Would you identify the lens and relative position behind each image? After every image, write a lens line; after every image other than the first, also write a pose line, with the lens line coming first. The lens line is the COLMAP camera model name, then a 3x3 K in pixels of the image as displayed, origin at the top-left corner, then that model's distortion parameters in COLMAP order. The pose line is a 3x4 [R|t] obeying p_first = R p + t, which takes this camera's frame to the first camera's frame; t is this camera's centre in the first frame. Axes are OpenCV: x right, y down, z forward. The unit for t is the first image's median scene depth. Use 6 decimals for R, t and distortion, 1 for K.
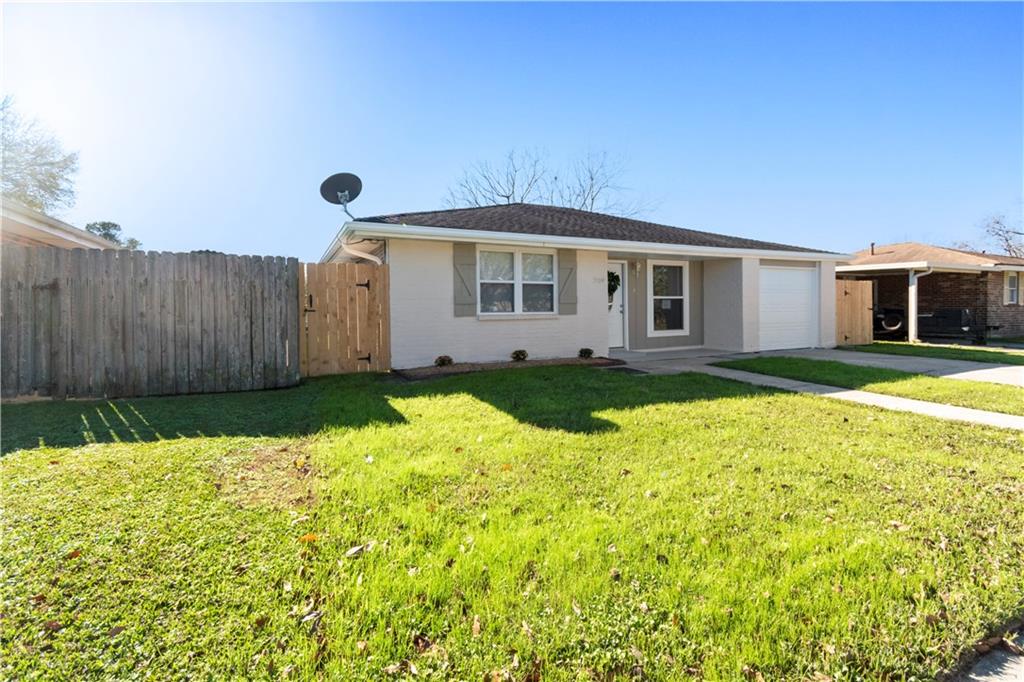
lens RADIAL K [[462.8, 0, 540.2], [0, 462.8, 309.2], [0, 0, 1]] dist [0.000428, -0.000805]
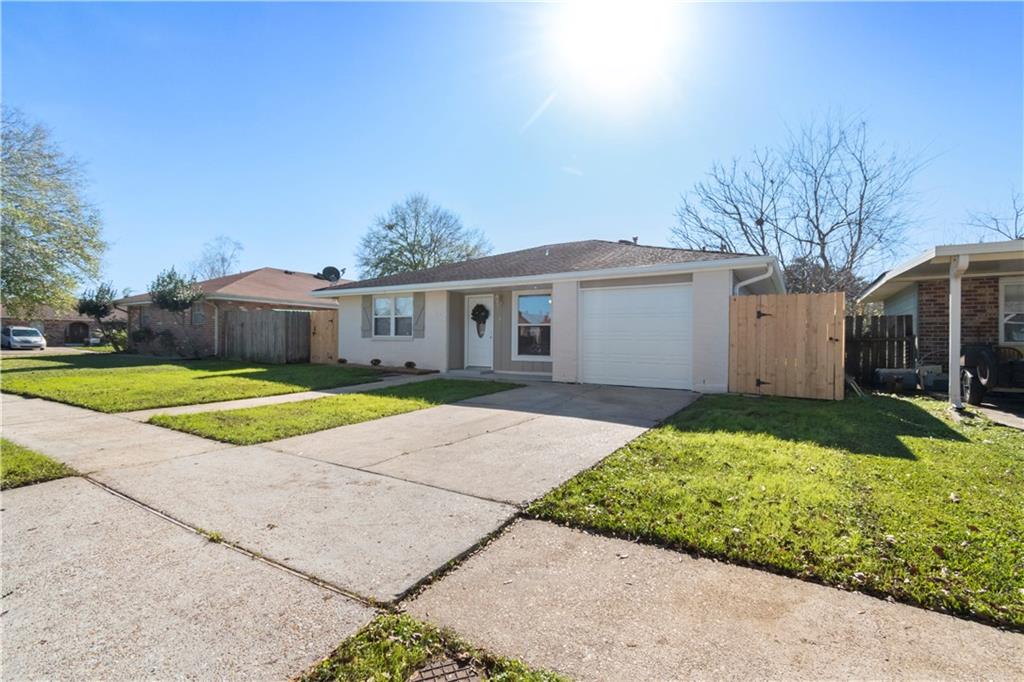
lens RADIAL K [[462.8, 0, 539.3], [0, 462.8, 332.5], [0, 0, 1]] dist [0.000428, -0.000805]
pose [[0.549531, 0.001444, -0.835472, 1.493979], [-0.014650, 0.999861, -0.007908, 0.000904], [0.835345, 0.016586, 0.549476, 0.538885]]
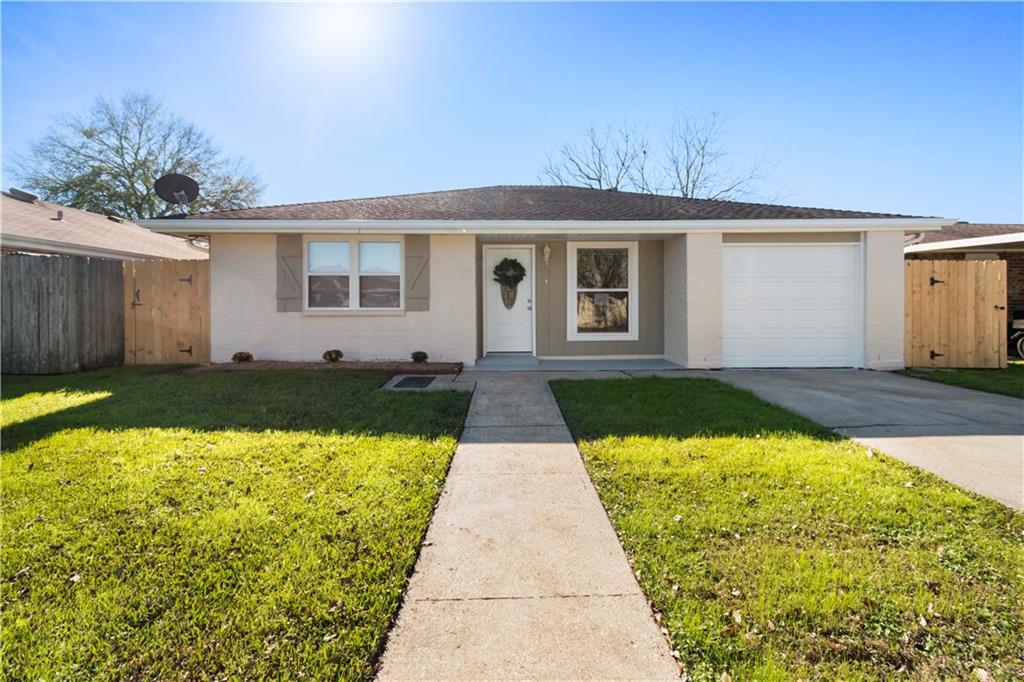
lens RADIAL K [[462.8, 0, 528.1], [0, 462.8, 303.9], [0, 0, 1]] dist [0.000428, -0.000805]
pose [[0.905753, 0.007995, -0.423732, 0.625144], [-0.006260, 0.999965, 0.005488, -0.007503], [0.423761, -0.002318, 0.905771, 0.317620]]
